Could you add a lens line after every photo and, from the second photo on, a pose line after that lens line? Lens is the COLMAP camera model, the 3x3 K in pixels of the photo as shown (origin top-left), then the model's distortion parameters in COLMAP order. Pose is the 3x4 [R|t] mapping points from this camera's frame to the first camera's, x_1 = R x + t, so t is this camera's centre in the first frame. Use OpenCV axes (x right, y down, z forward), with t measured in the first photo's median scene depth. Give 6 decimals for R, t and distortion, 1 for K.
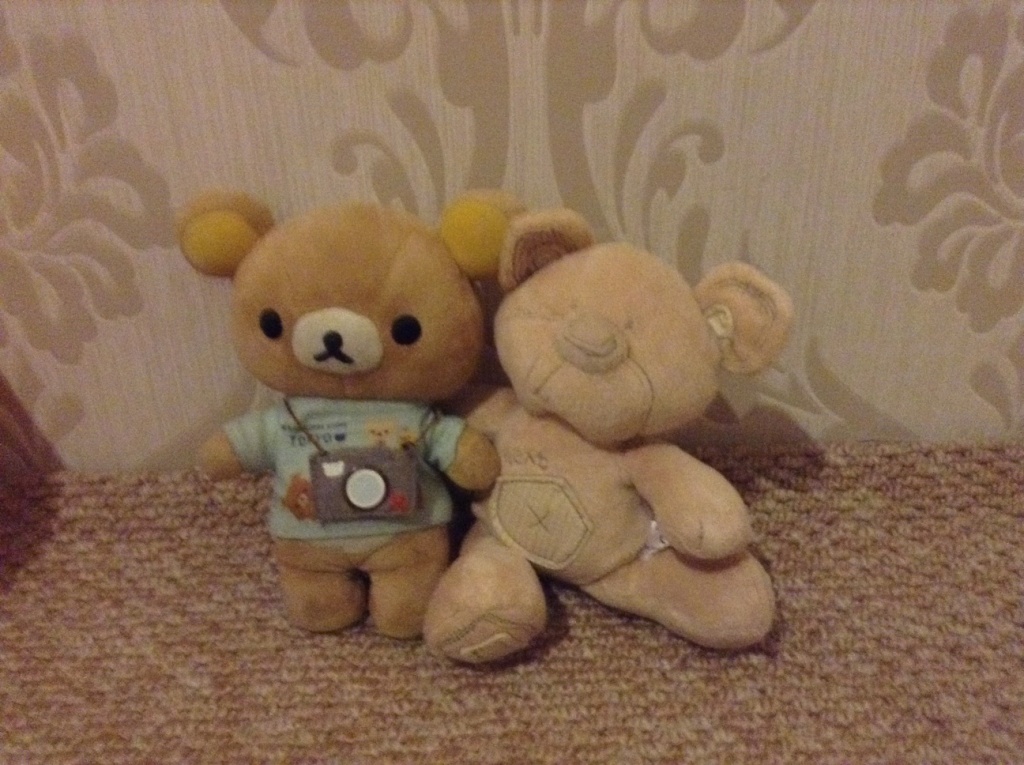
lens RADIAL K [[947.3, 0, 563.7], [0, 947.3, 413.7], [0, 0, 1]] dist [0.011768, -0.086142]
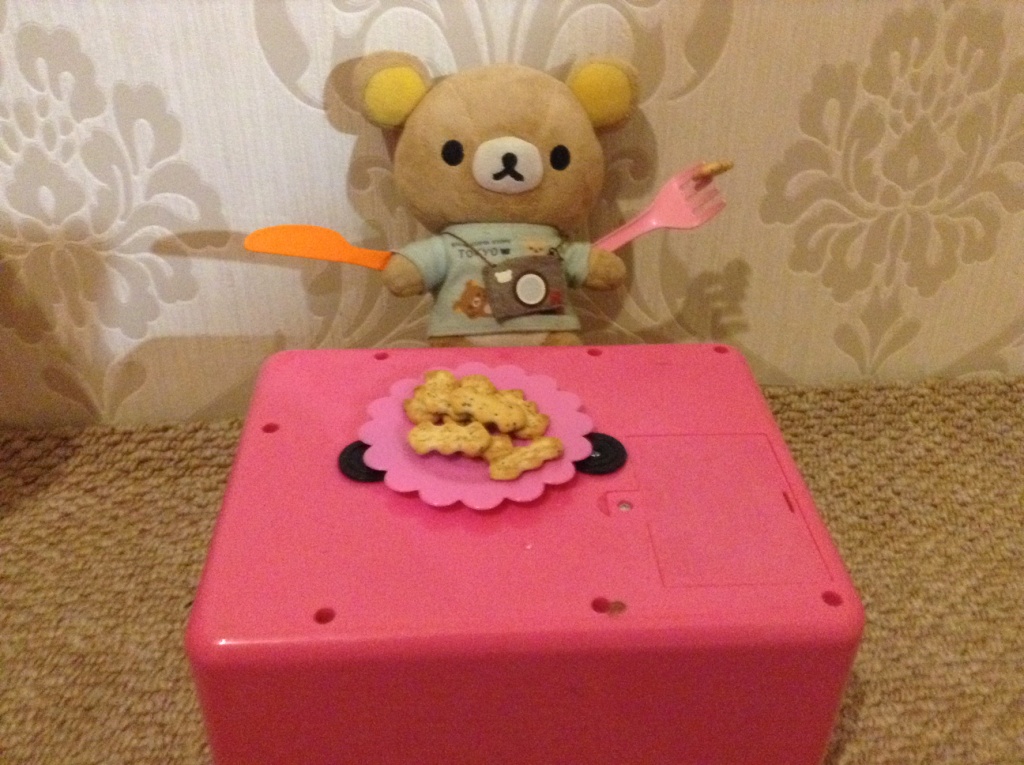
lens RADIAL K [[947.3, 0, 563.7], [0, 947.3, 413.7], [0, 0, 1]] dist [0.011768, -0.086142]
pose [[0.995595, -0.021773, 0.091192, -0.073487], [0.015207, 0.997282, 0.072088, -0.033210], [-0.092513, -0.070384, 0.993221, -0.309057]]
